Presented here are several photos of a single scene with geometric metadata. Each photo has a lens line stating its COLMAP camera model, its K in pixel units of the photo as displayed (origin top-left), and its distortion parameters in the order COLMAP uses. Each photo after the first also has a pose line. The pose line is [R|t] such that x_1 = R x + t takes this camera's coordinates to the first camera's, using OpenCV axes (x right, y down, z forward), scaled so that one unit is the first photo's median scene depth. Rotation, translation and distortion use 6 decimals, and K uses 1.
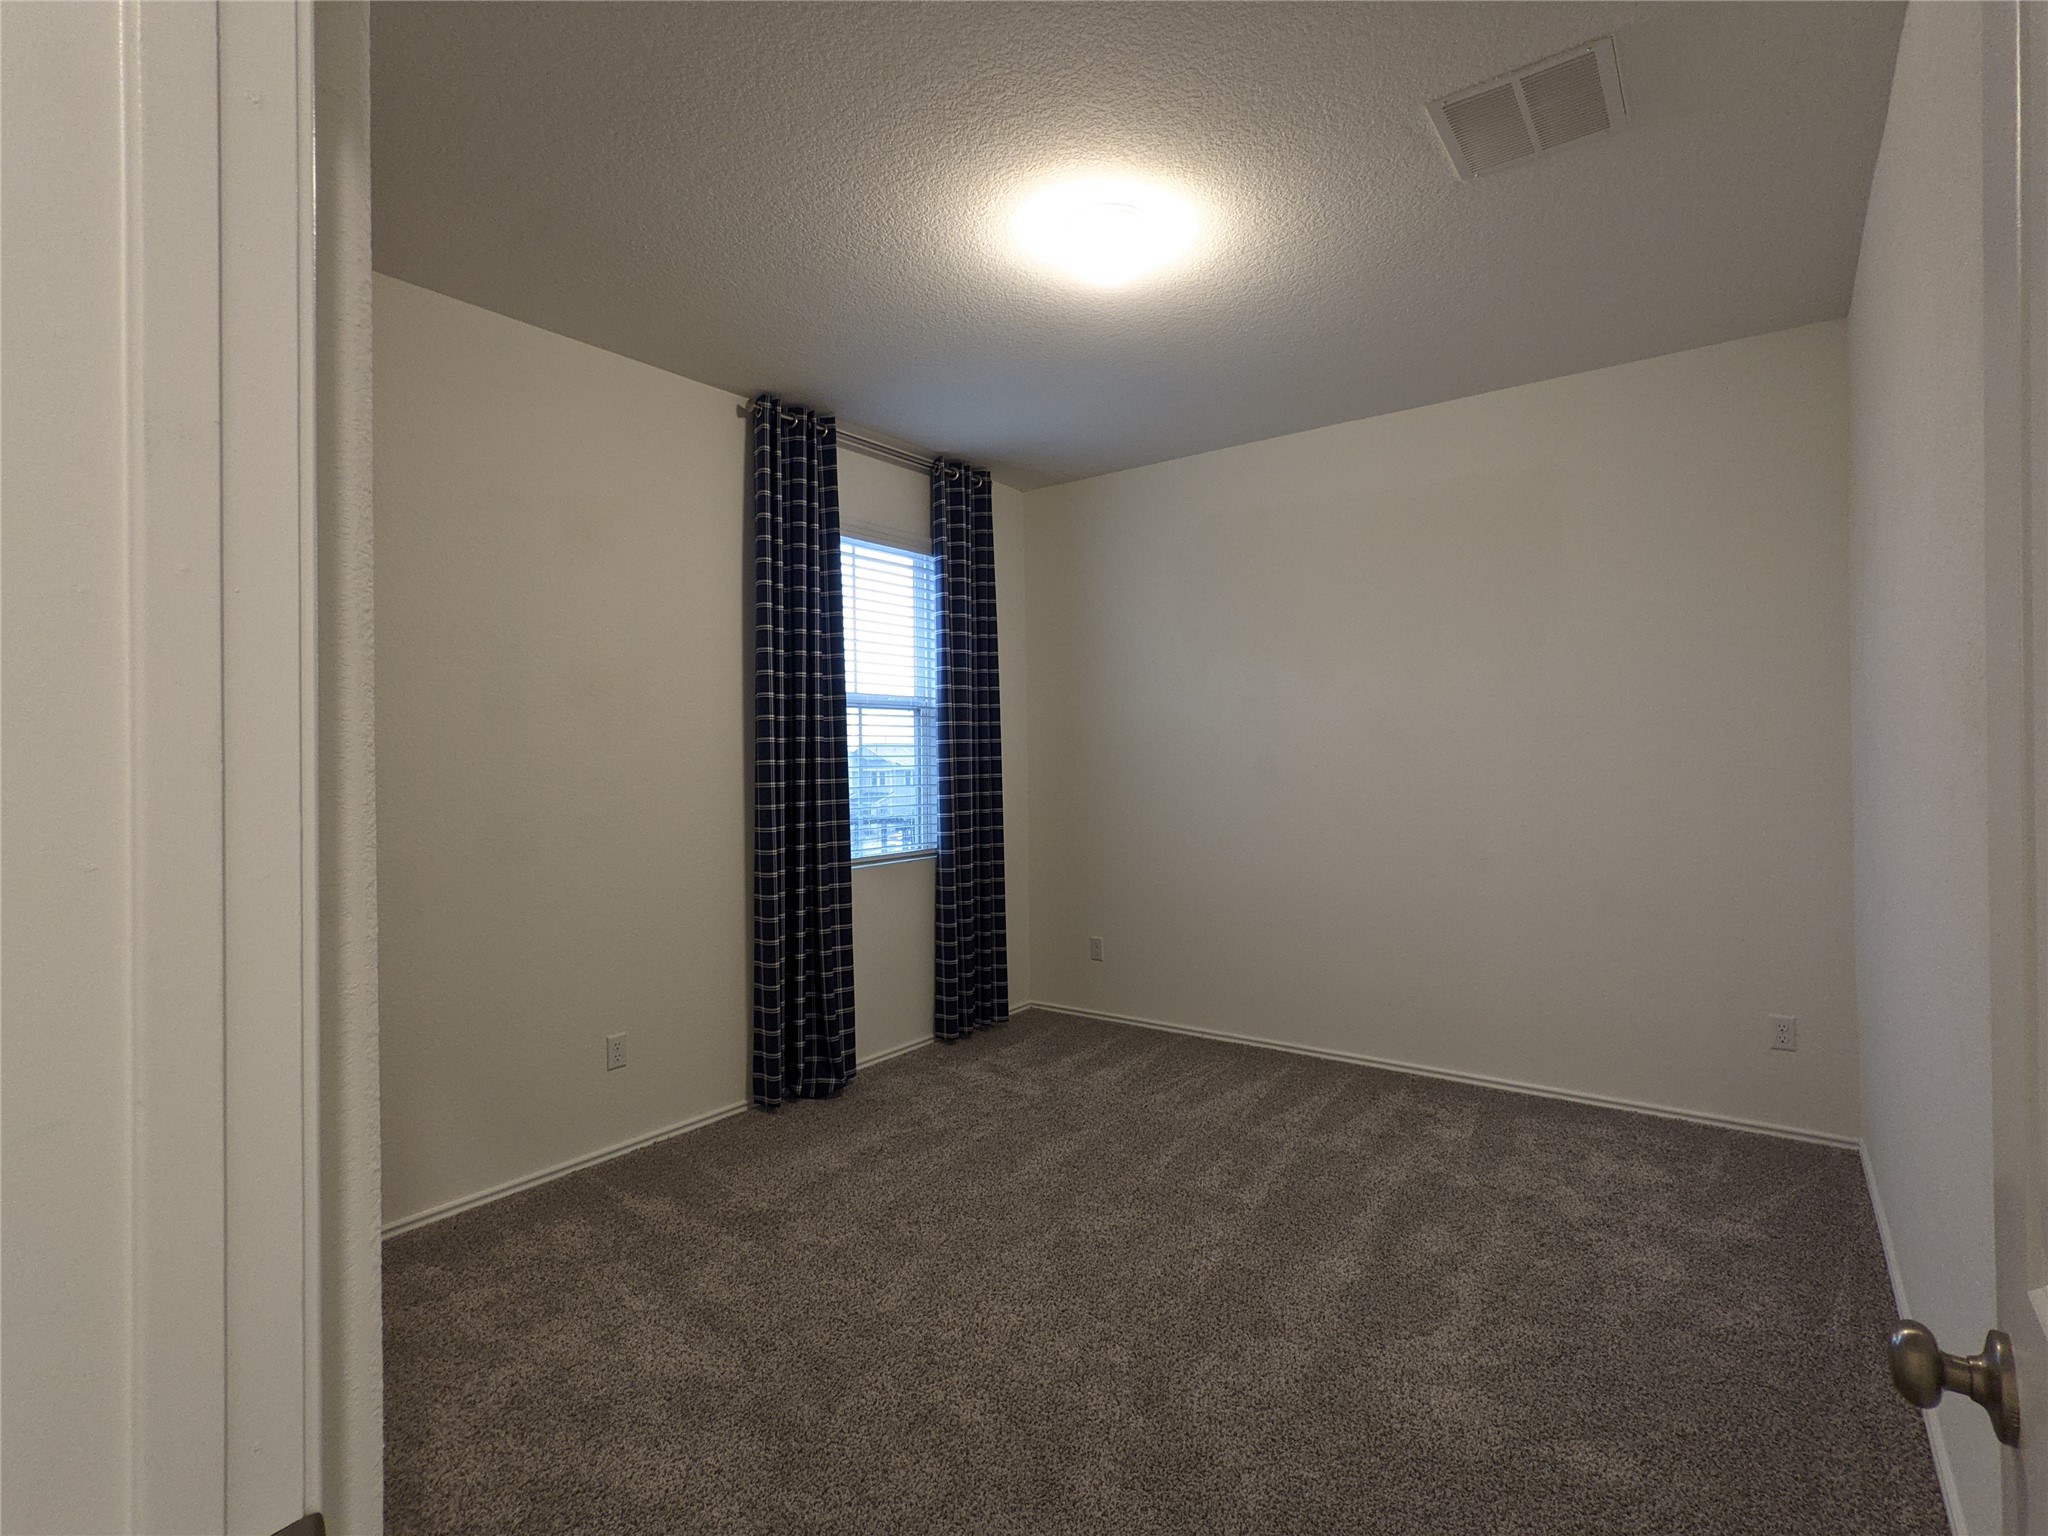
lens RADIAL K [[990.9, 0, 1028.3], [0, 990.9, 758.7], [0, 0, 1]] dist [0.001464, 0.001071]
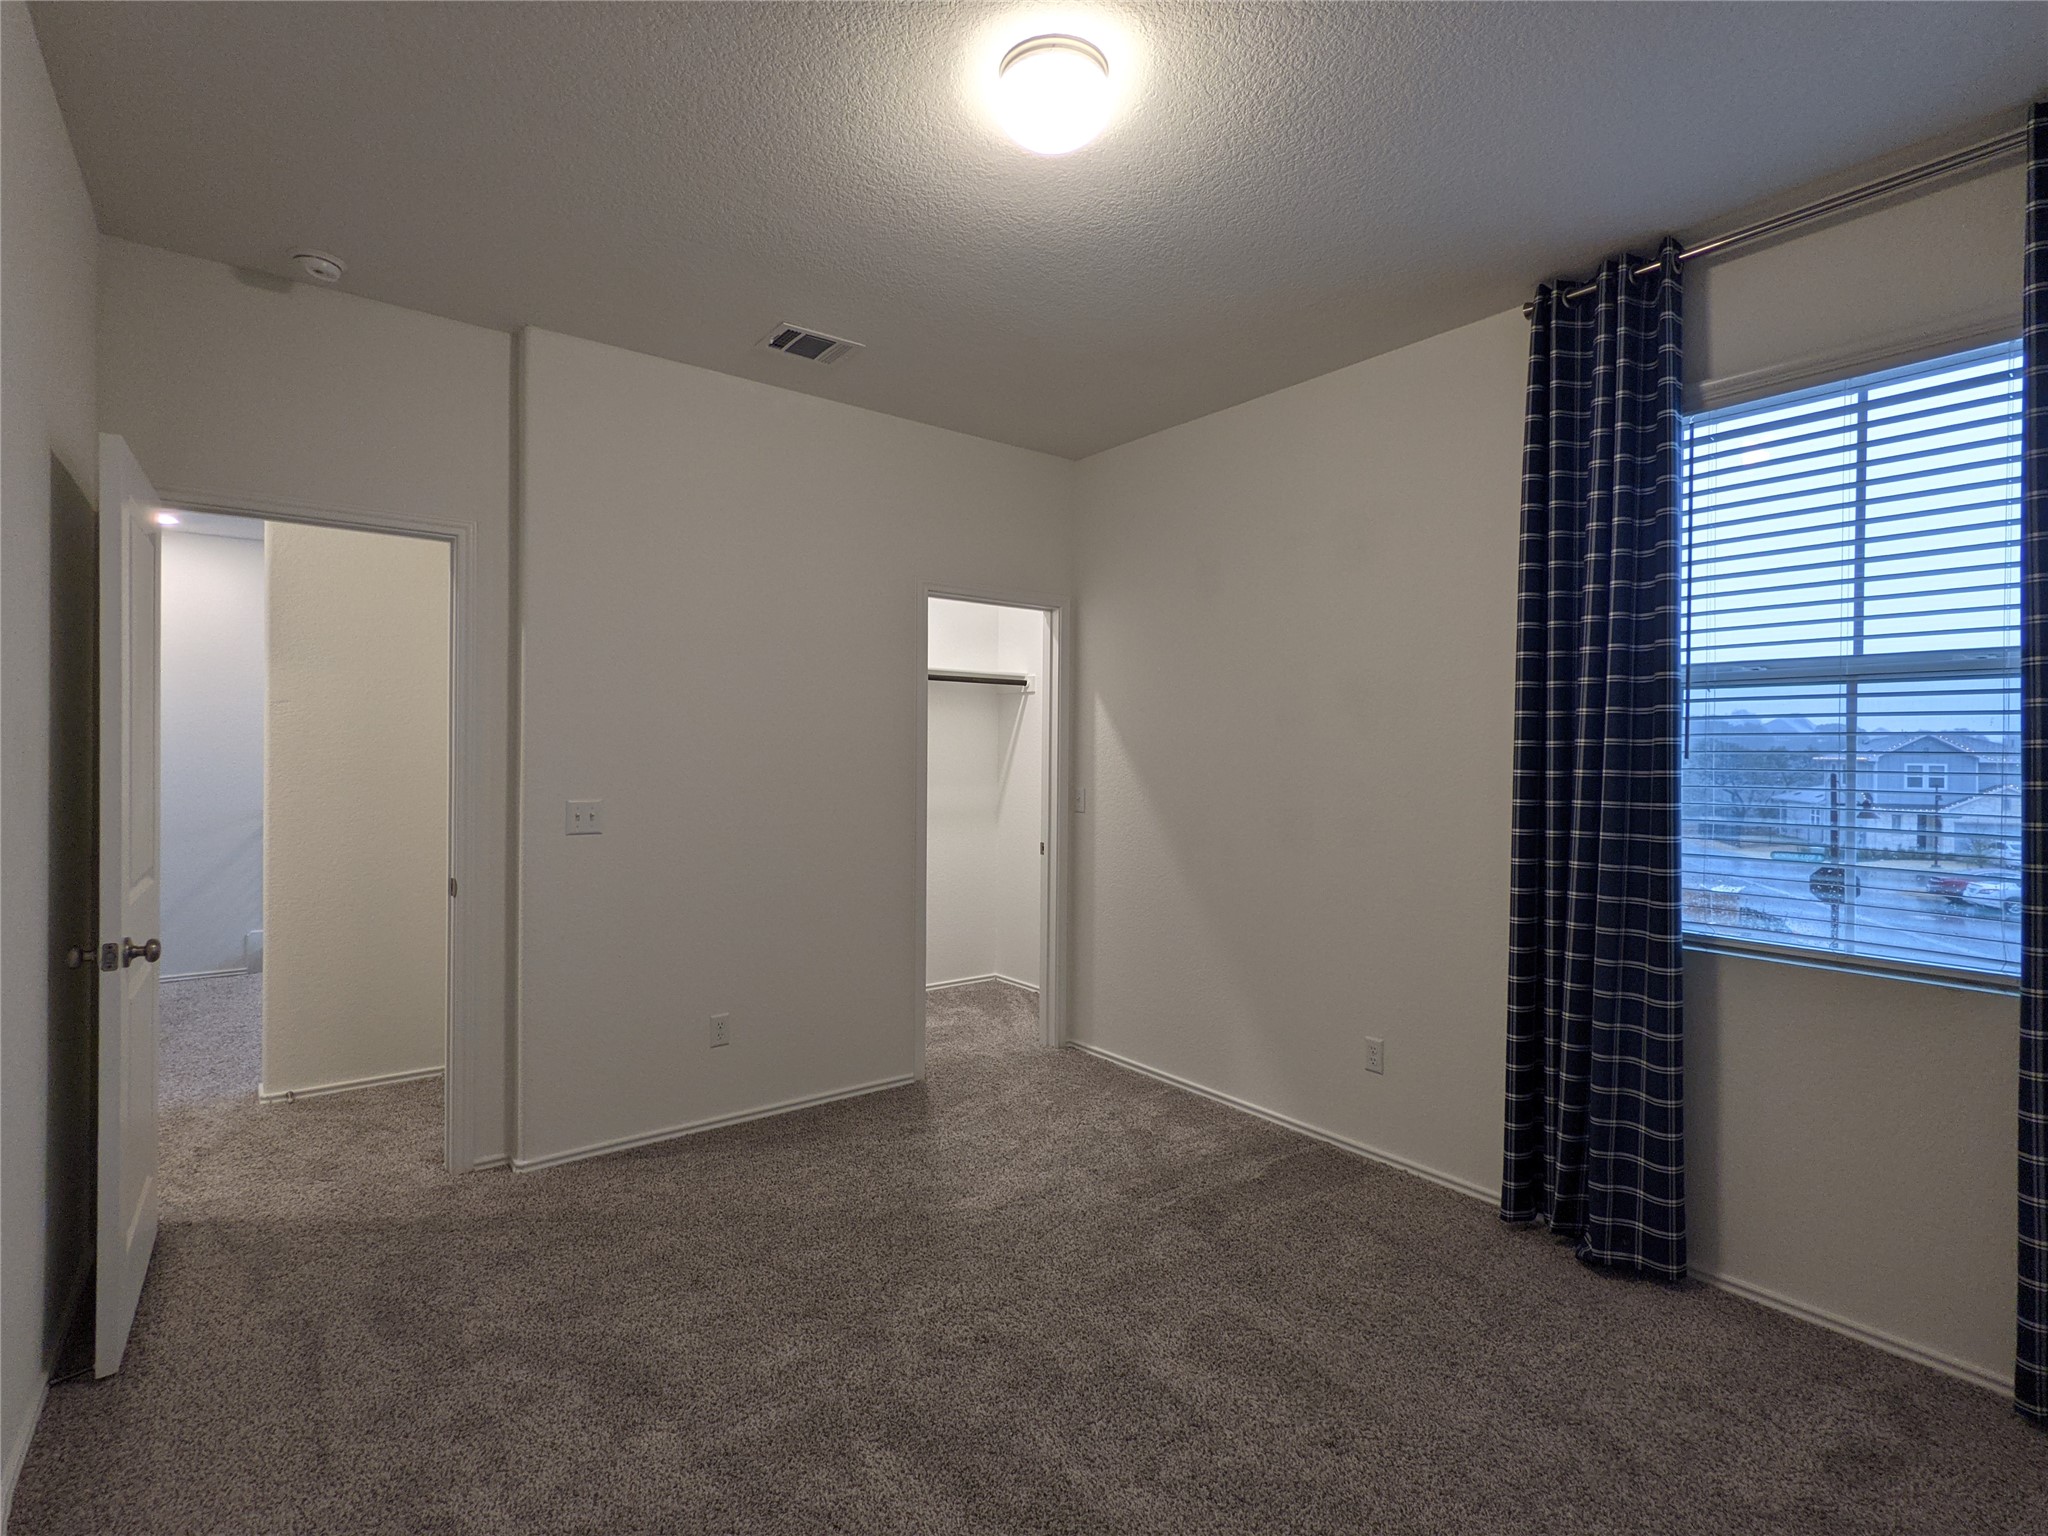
lens RADIAL K [[990.9, 0, 1034.2], [0, 990.9, 766.3], [0, 0, 1]] dist [0.001464, 0.001071]
pose [[-0.274763, 0.018266, -0.961339, 0.535411], [-0.009483, 0.999719, 0.021706, -0.013696], [0.961465, 0.015080, -0.274513, 0.785992]]
